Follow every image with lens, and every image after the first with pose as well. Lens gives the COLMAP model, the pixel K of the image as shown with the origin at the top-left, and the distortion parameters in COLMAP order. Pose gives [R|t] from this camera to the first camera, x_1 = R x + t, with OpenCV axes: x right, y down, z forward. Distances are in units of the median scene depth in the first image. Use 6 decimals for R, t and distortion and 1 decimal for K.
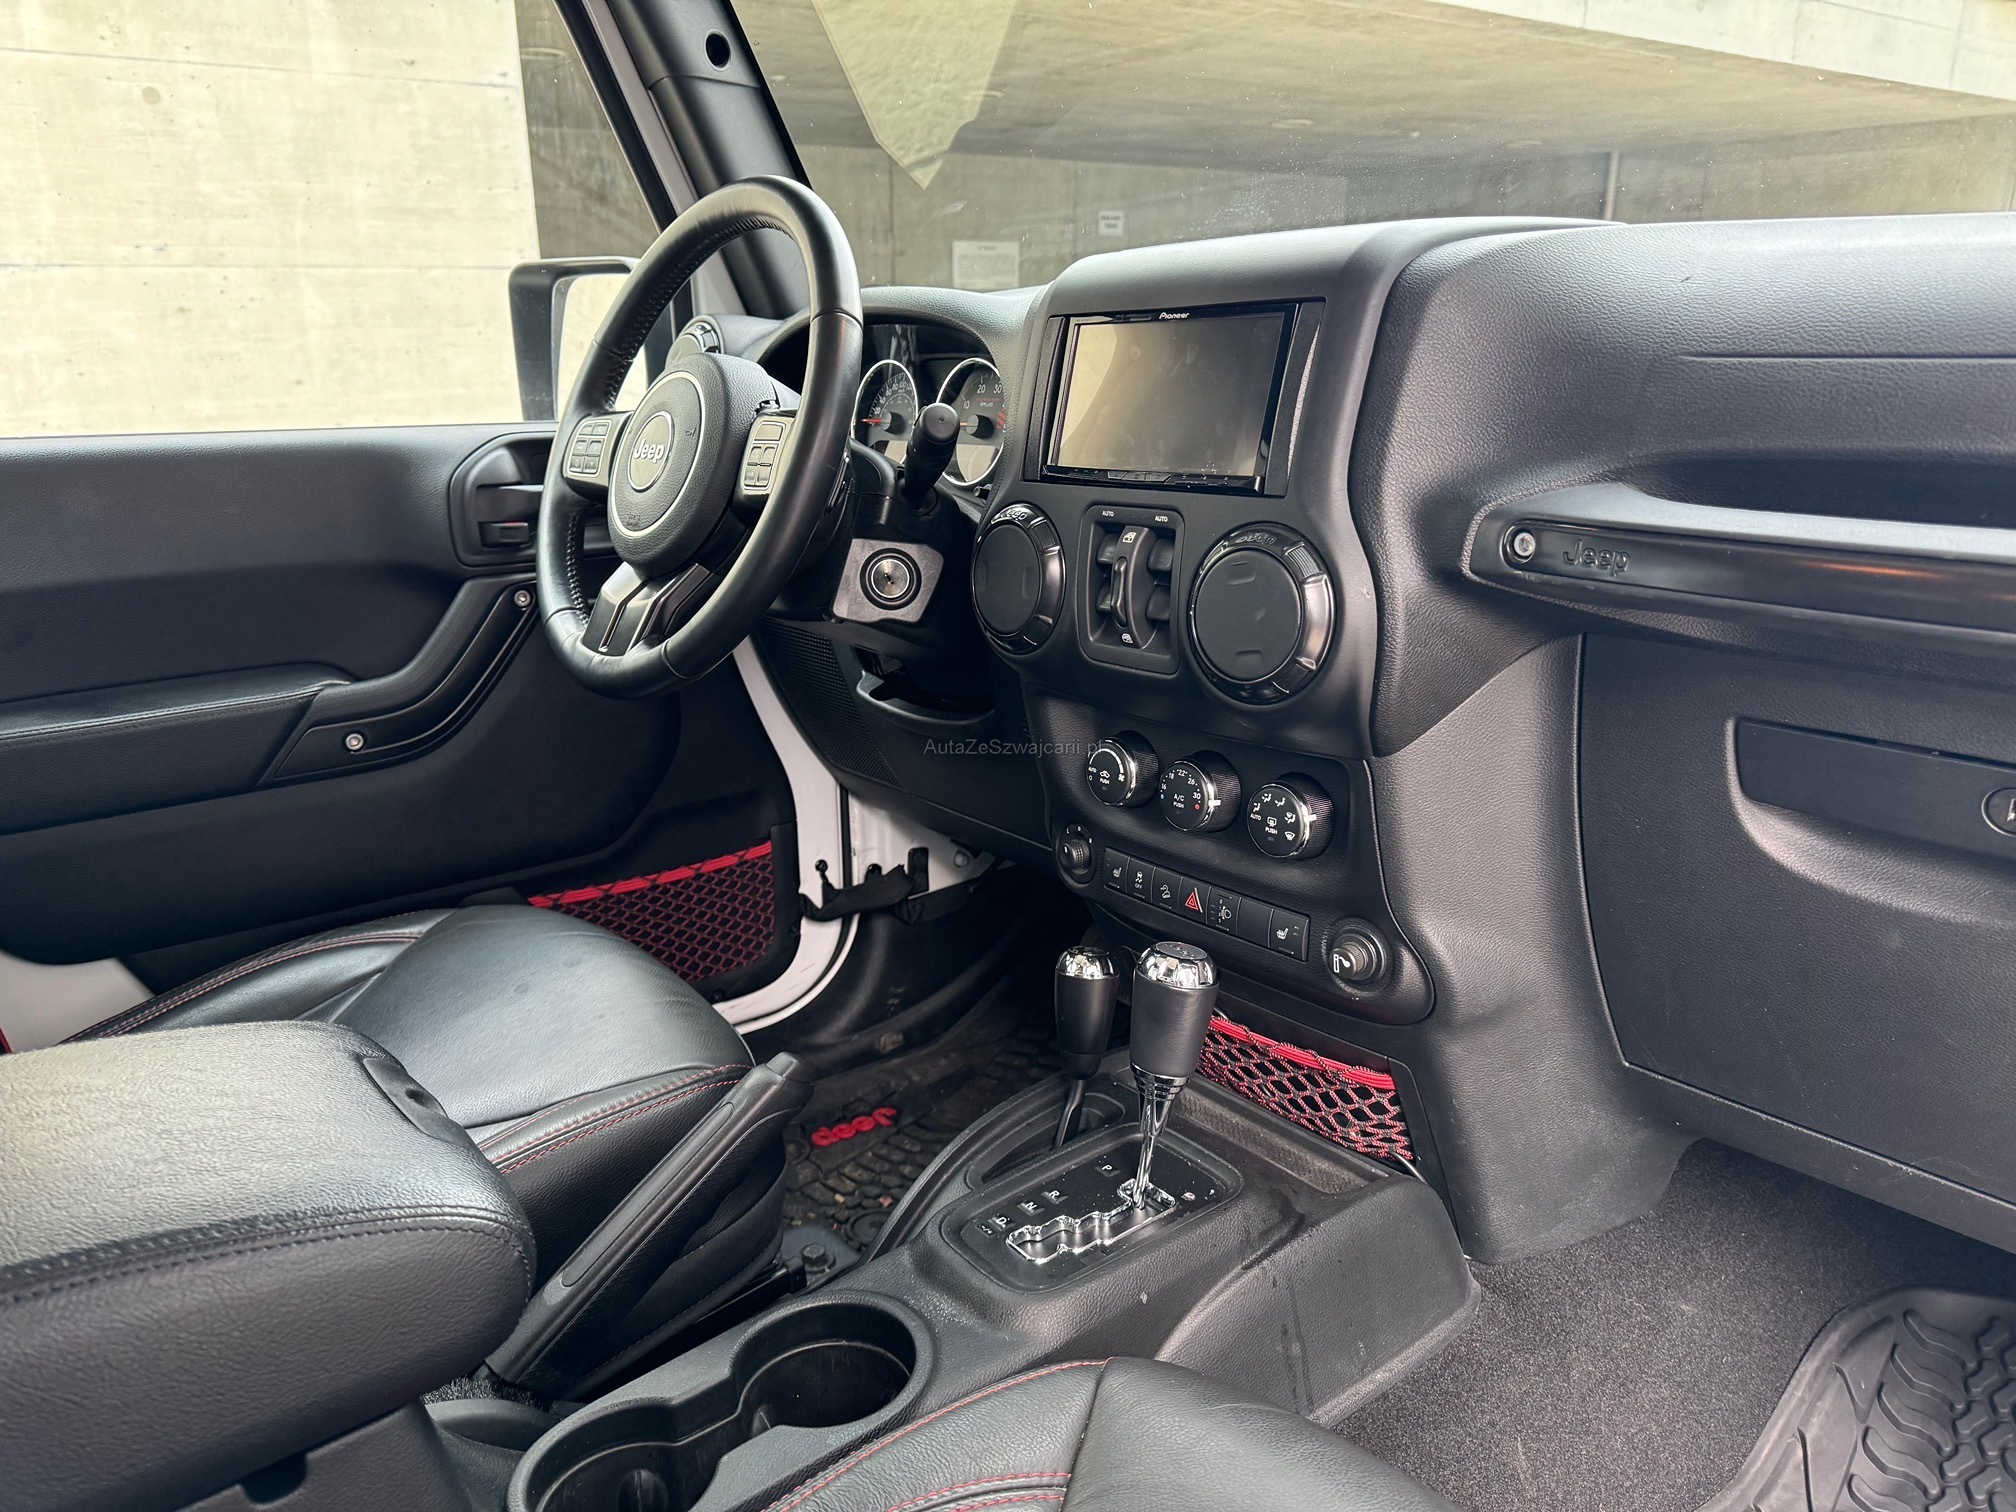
lens RADIAL K [[1445.2, 0, 1010.8], [0, 1445.2, 761.7], [0, 0, 1]] dist [0.004809, -0.009387]
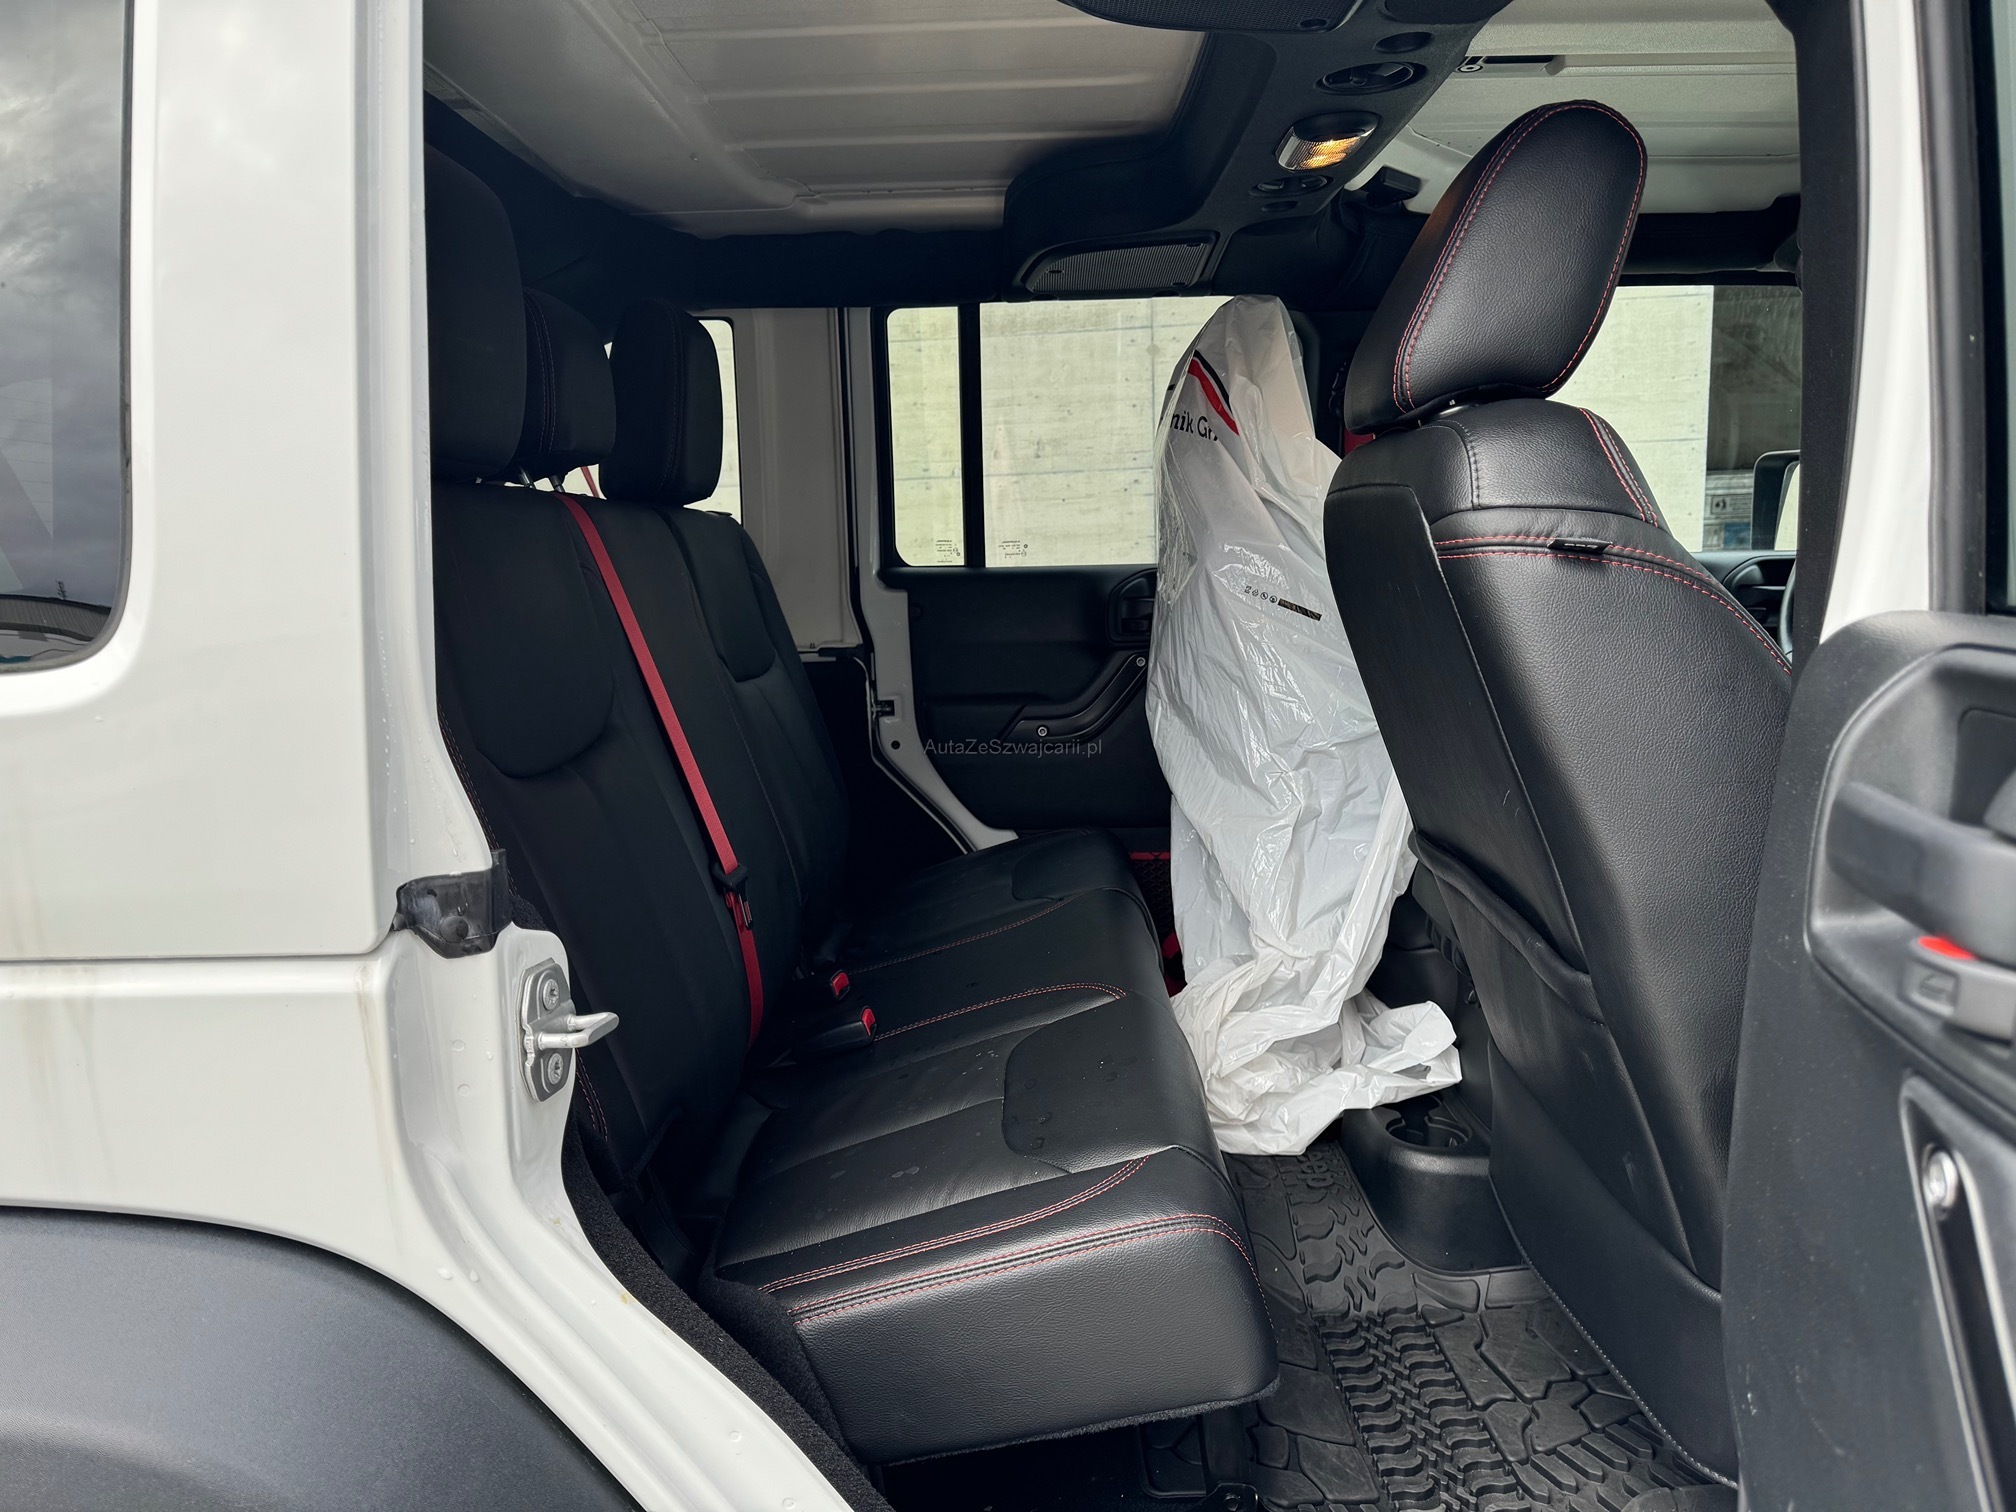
lens RADIAL K [[1442.2, 0, 1004.4], [0, 1442.2, 759.1], [0, 0, 1]] dist [0.012748, -0.007007]
pose [[0.757992, 0.088213, -0.646271, 0.085353], [-0.155212, 0.986745, -0.047358, 0.203135], [0.633527, 0.136206, 0.761637, -0.744731]]
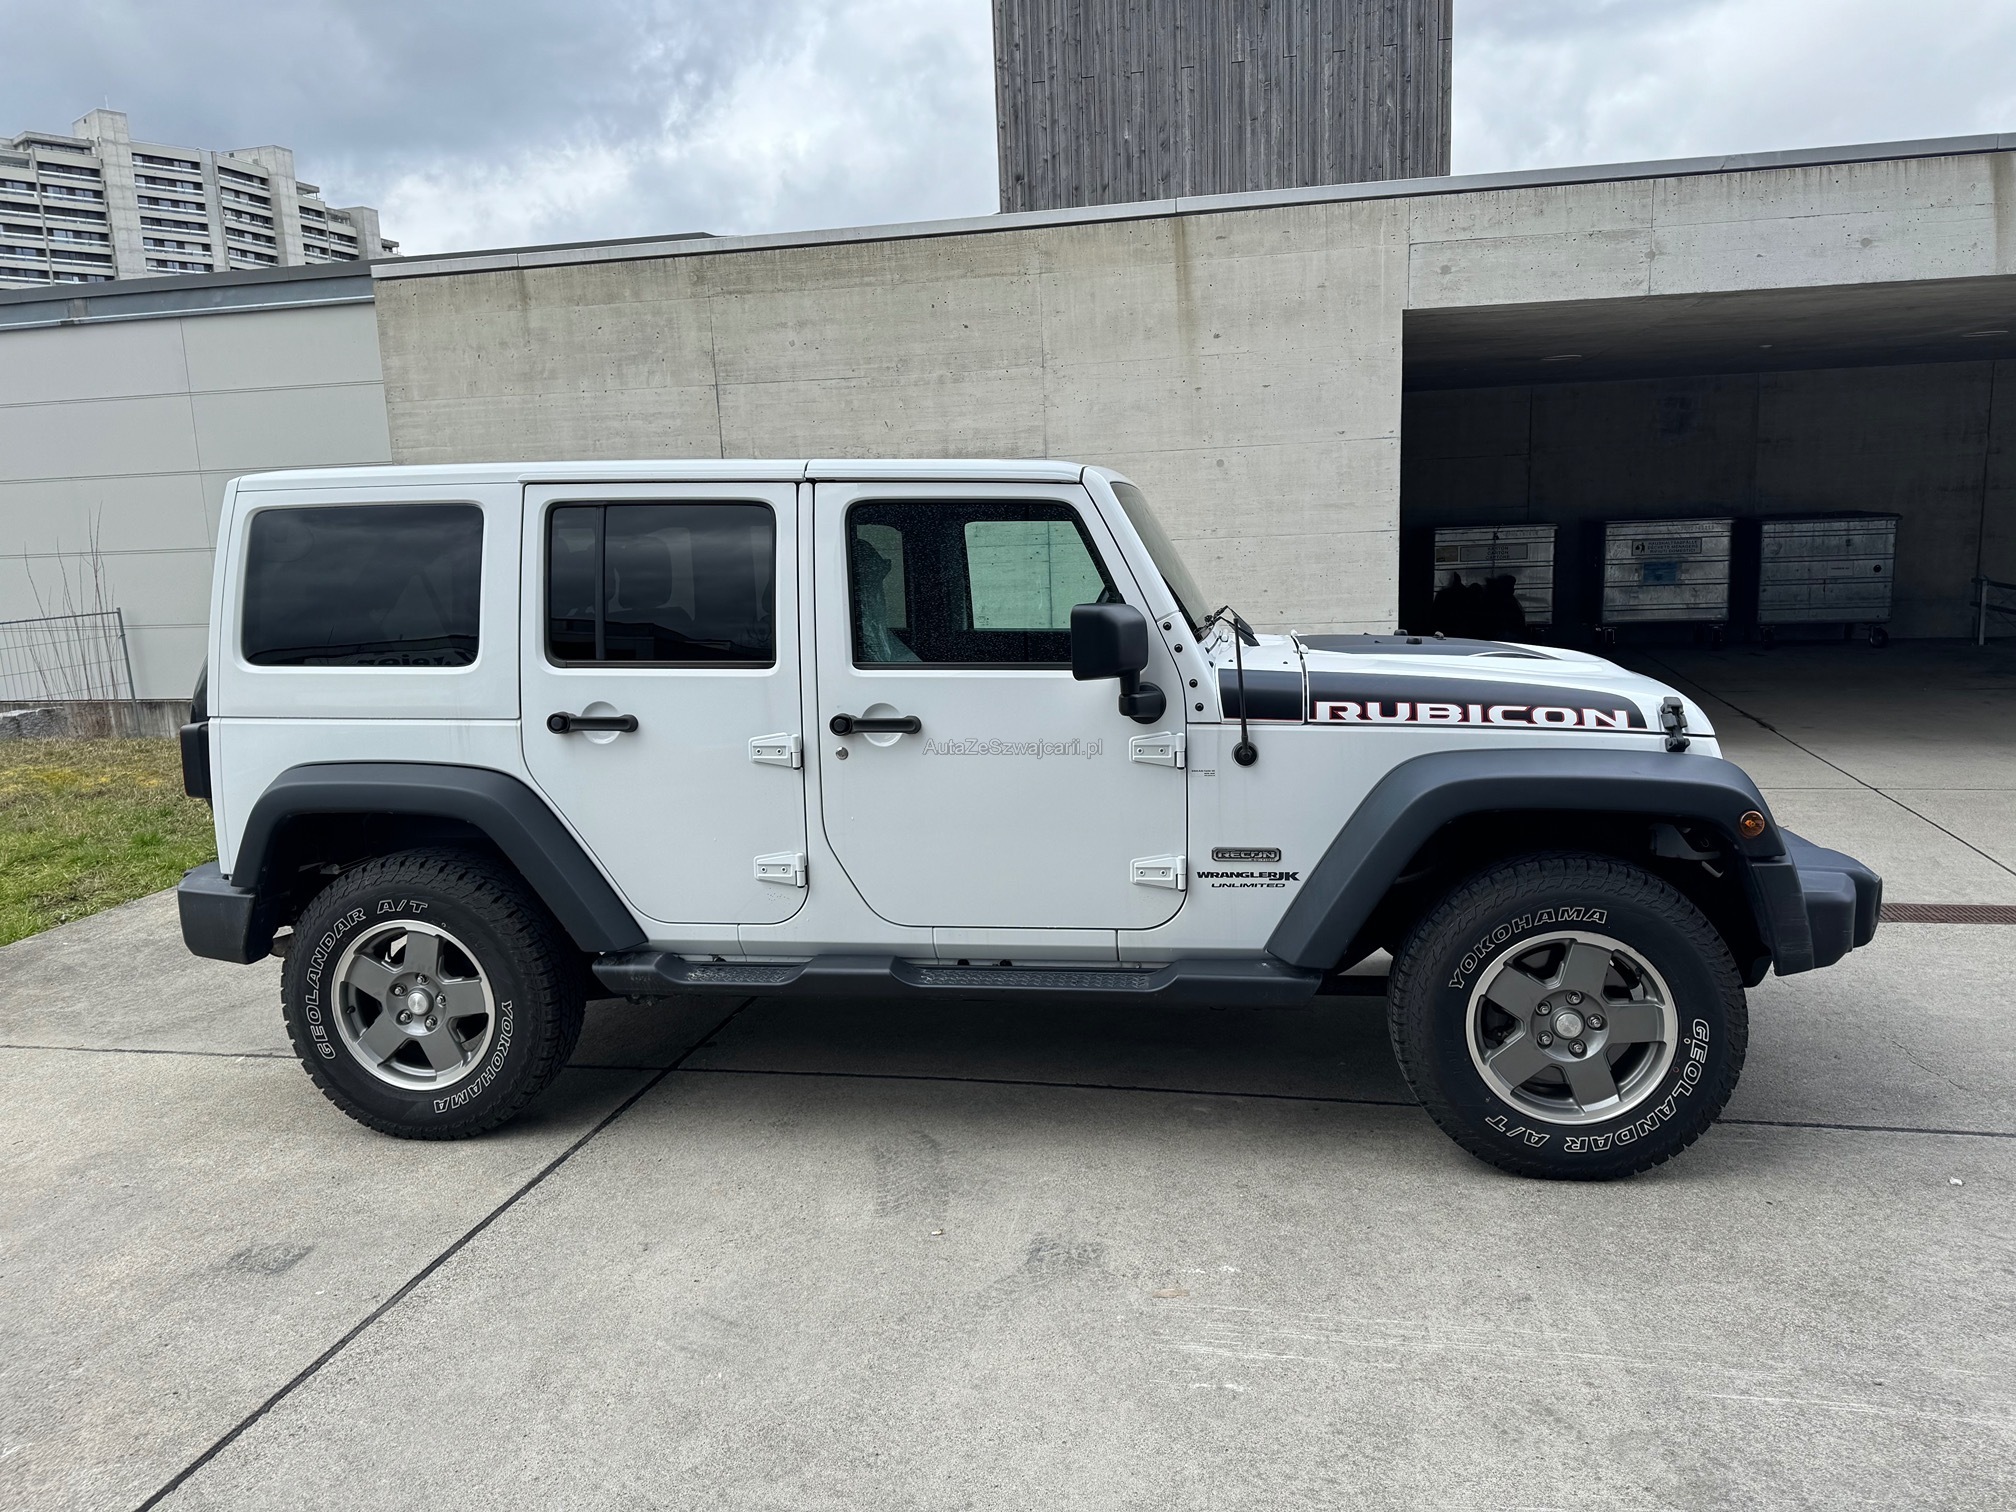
lens RADIAL K [[1398.6, 0, 1005.0], [0, 1398.6, 757.5], [0, 0, 1]] dist [0.152497, -0.269448]
pose [[0.656693, 0.114638, -0.745394, 2.320886], [-0.195150, 0.980546, -0.021124, 0.239156], [0.728471, 0.159335, 0.666289, -1.645632]]
